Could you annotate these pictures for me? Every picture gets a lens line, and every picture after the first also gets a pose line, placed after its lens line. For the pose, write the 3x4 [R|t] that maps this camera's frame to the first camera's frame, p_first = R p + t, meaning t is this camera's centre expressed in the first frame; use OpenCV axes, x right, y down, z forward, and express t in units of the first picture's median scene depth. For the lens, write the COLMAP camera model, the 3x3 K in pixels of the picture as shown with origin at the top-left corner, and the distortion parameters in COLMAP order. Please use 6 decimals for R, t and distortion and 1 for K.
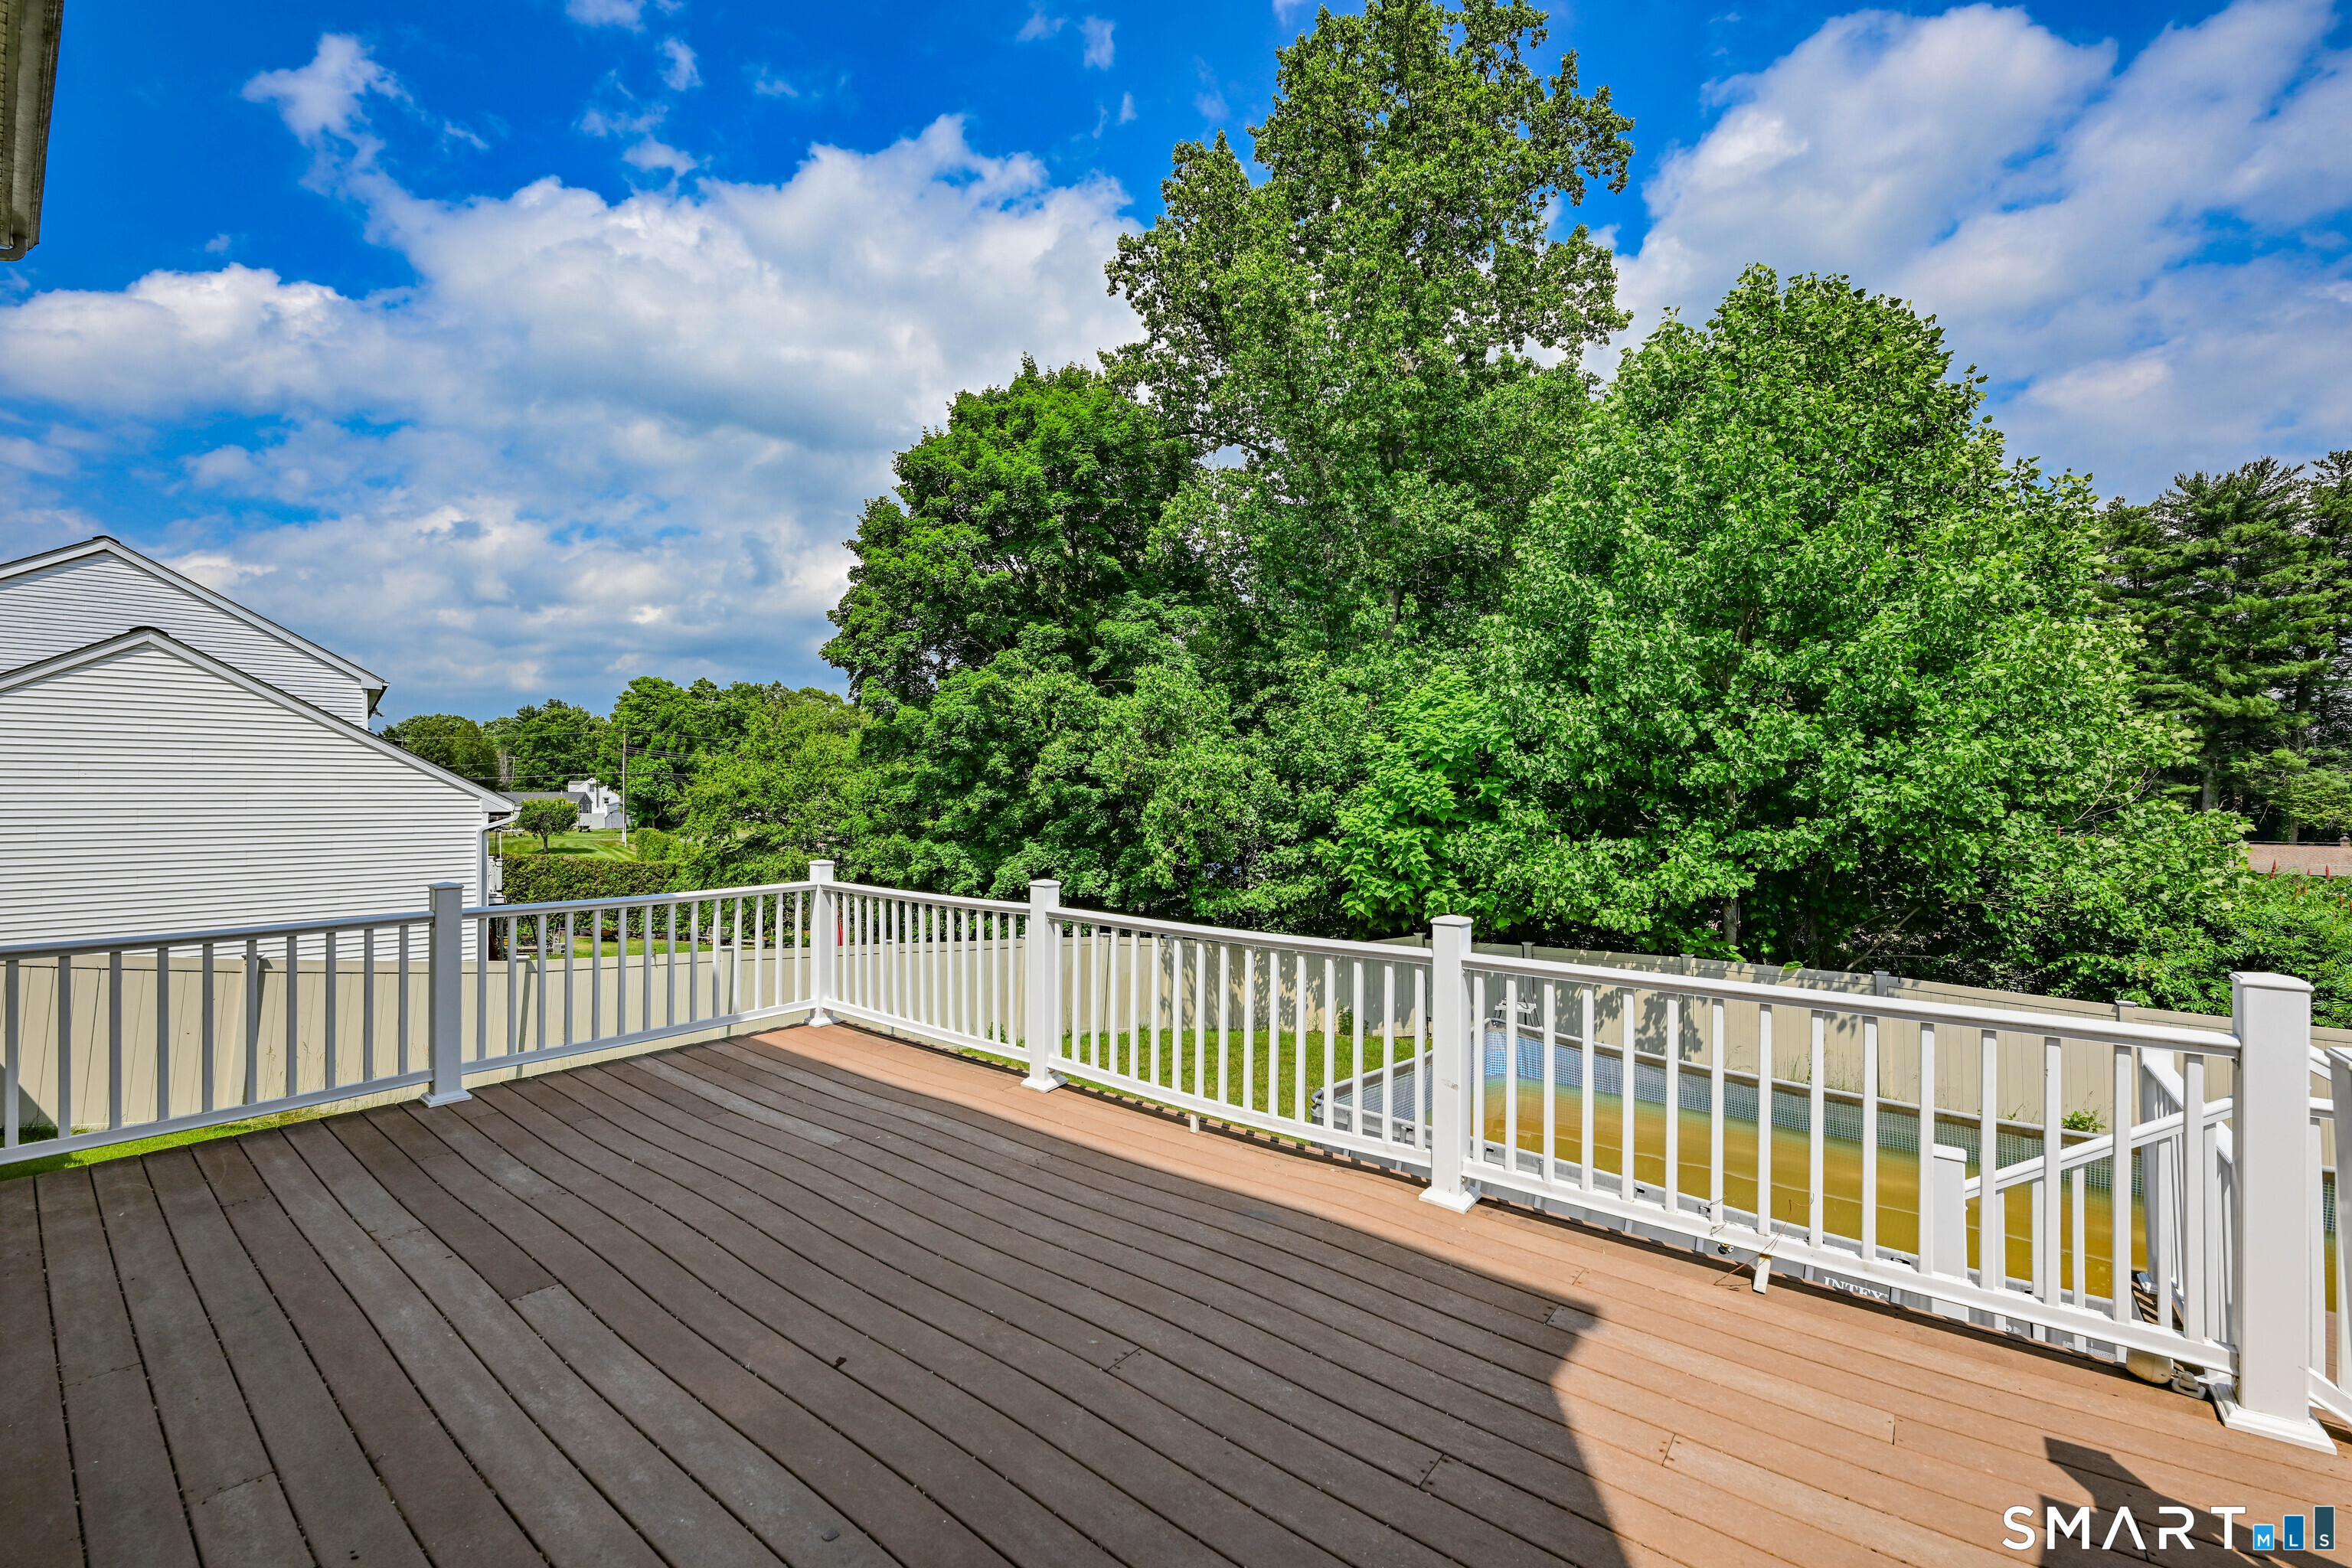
lens RADIAL K [[935.0, 0, 1196.7], [0, 935.0, 799.4], [0, 0, 1]] dist [-0.000682, -0.000598]
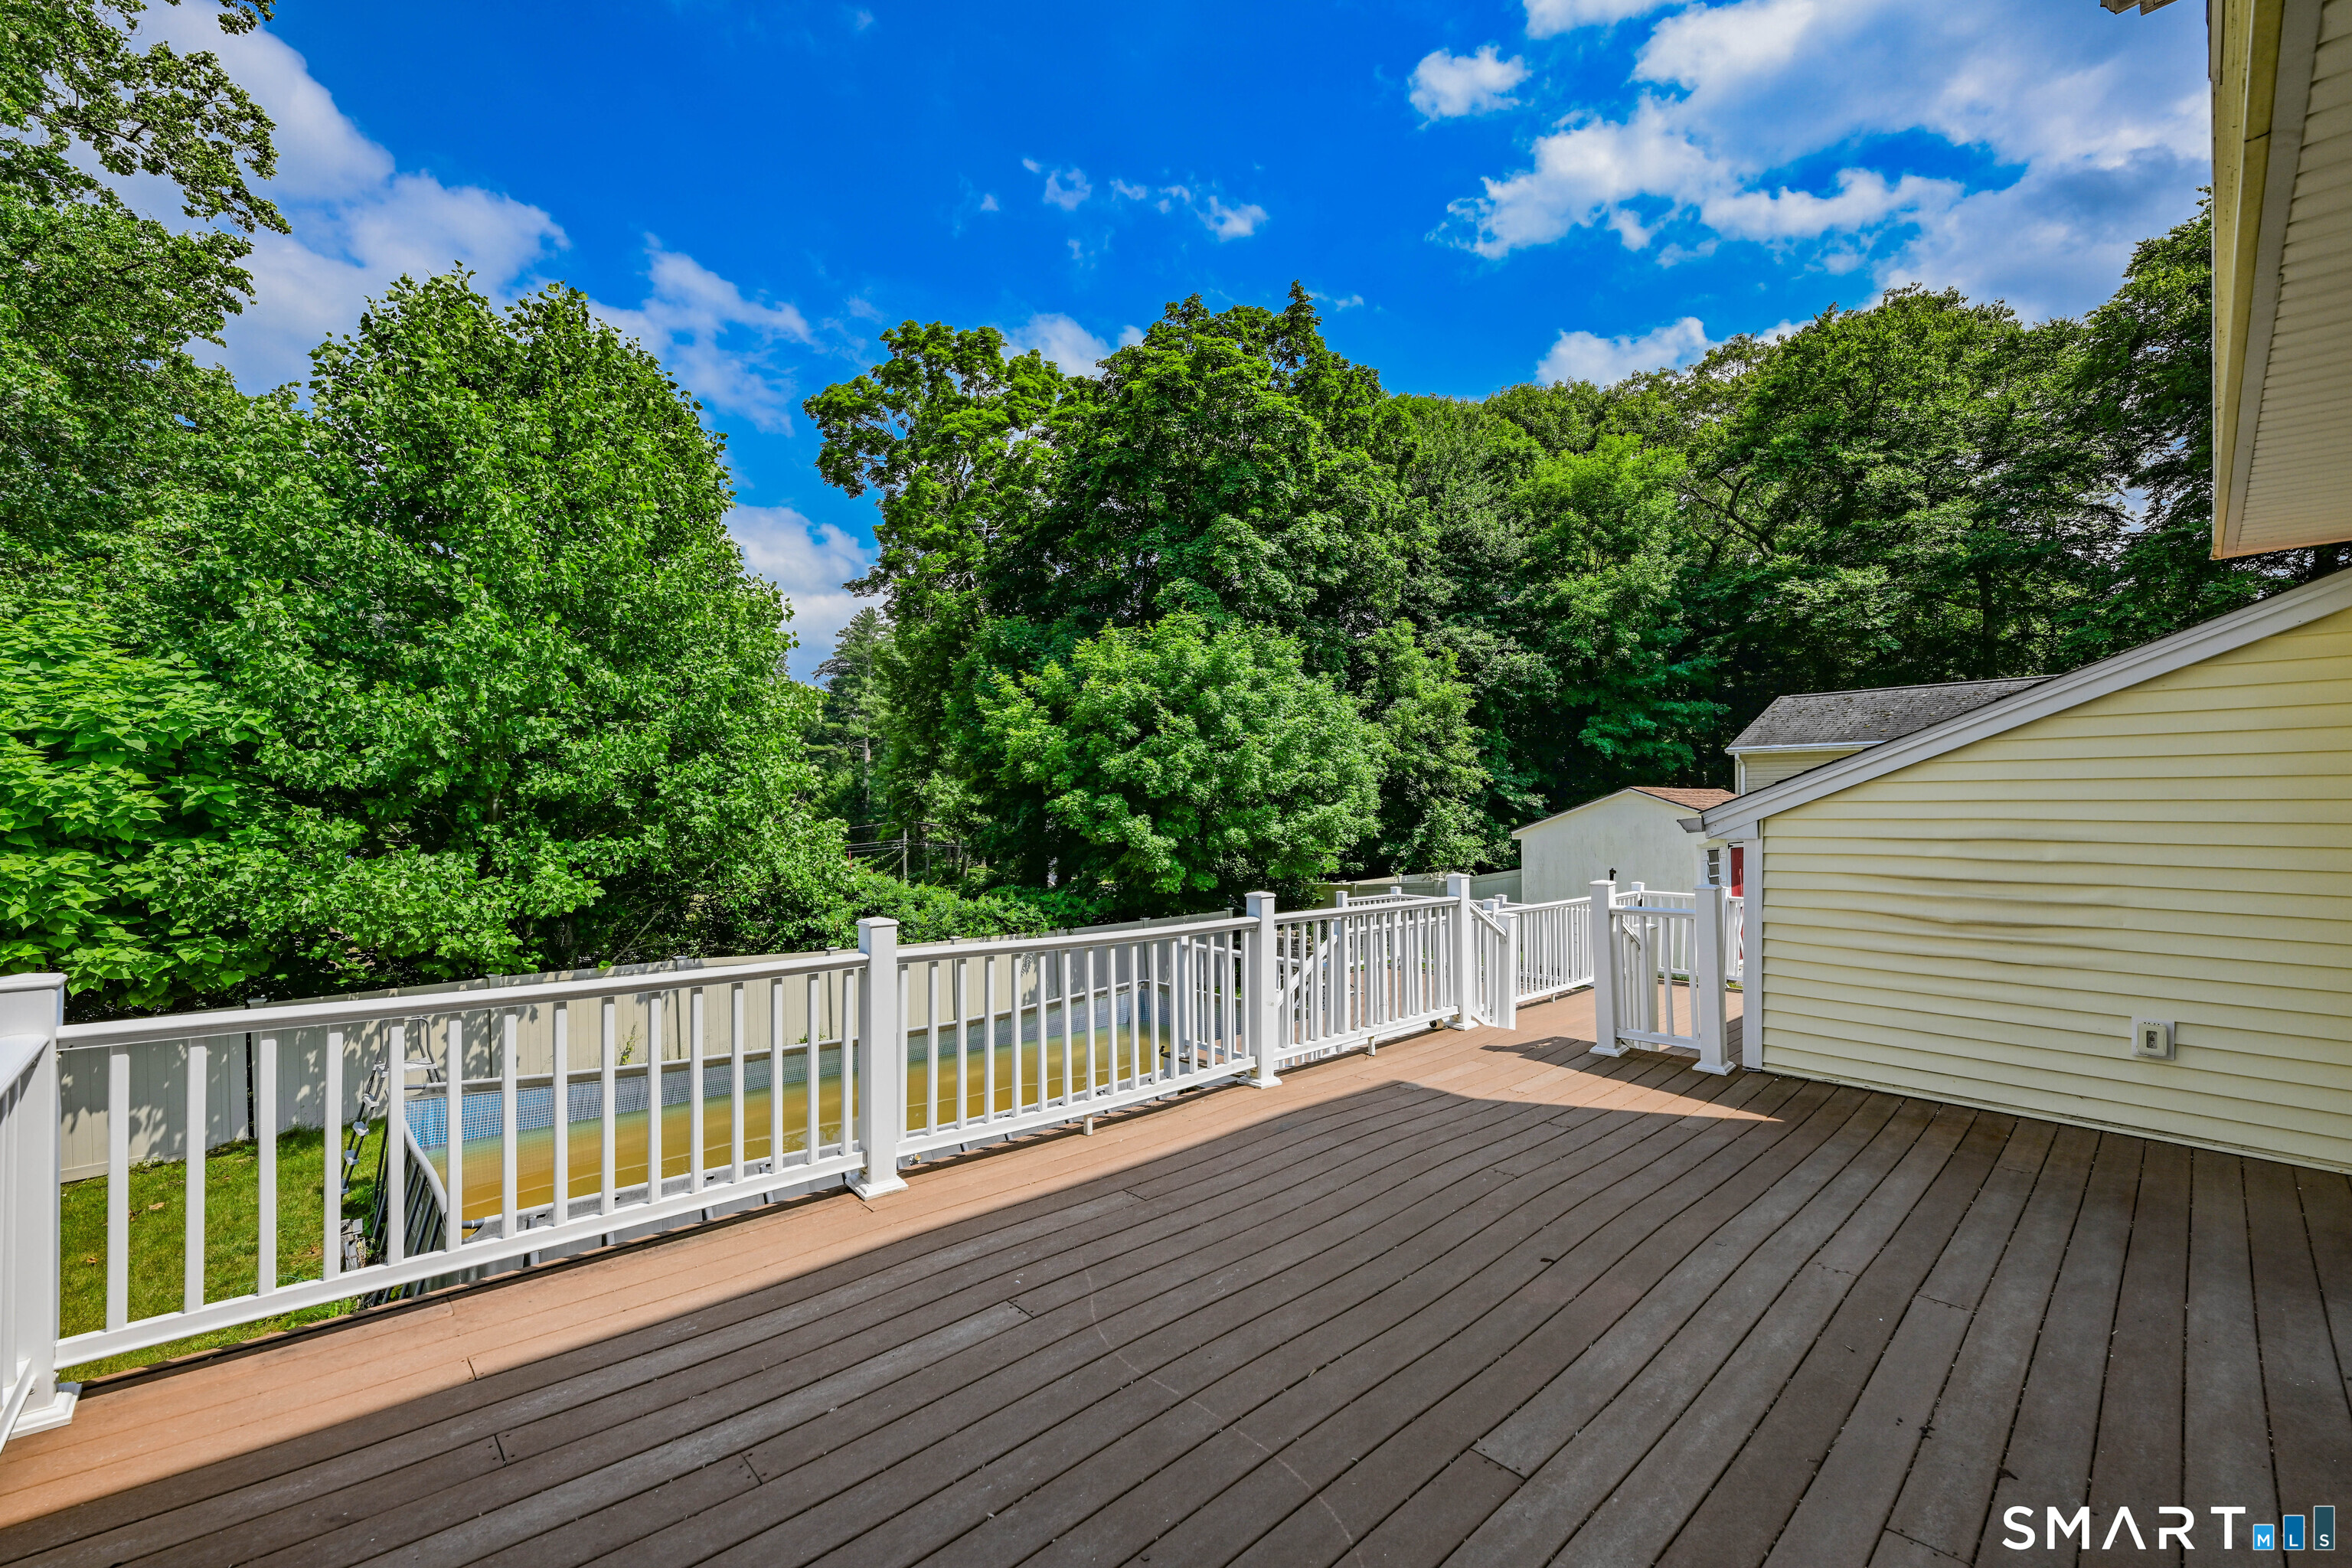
lens RADIAL K [[920.7, 0, 1122.9], [0, 920.7, 809.7], [0, 0, 1]] dist [-0.002696, -0.000363]
pose [[0.206805, 0.002091, 0.978380, -0.291522], [-0.003233, 0.999994, -0.001453, -0.000576], [-0.978377, -0.002862, 0.206810, 0.221608]]
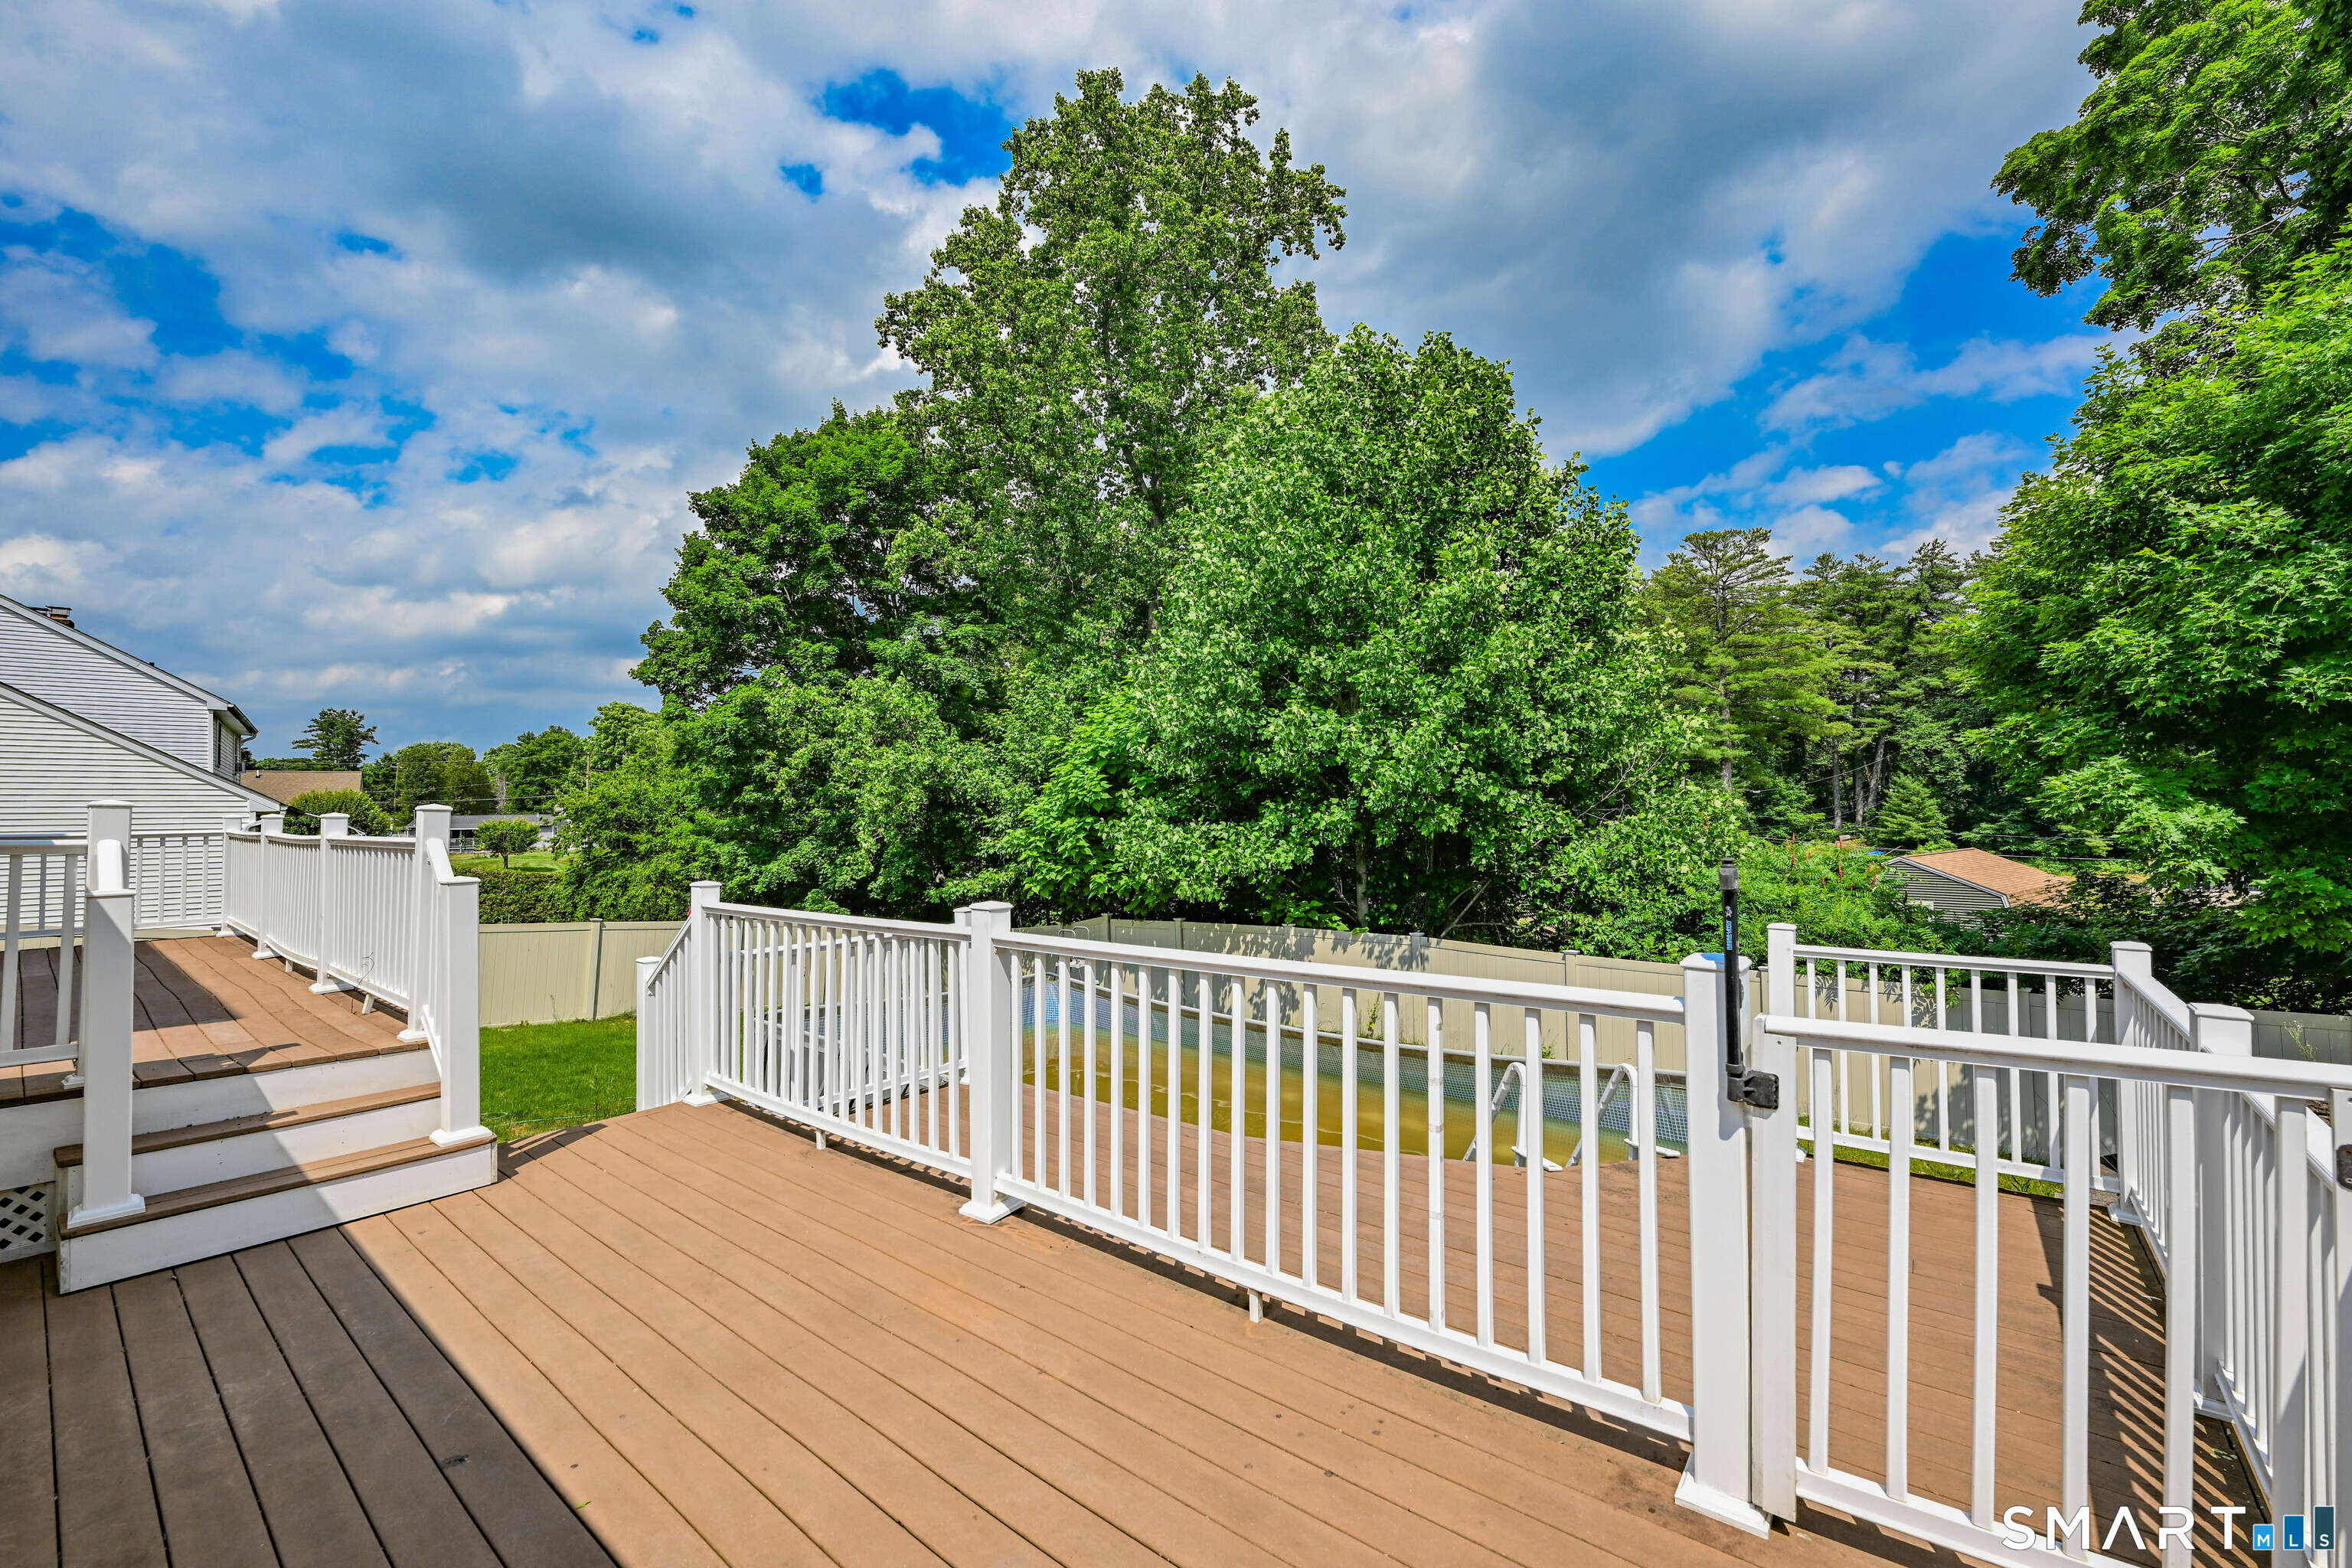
lens RADIAL K [[941.7, 0, 1173.9], [0, 941.7, 789.9], [0, 0, 1]] dist [-0.002663, -0.000425]
pose [[0.999784, -0.012589, -0.016508, 0.451686], [0.012128, 0.999540, -0.027793, 0.037128], [0.016850, 0.027587, 0.999477, -0.165098]]
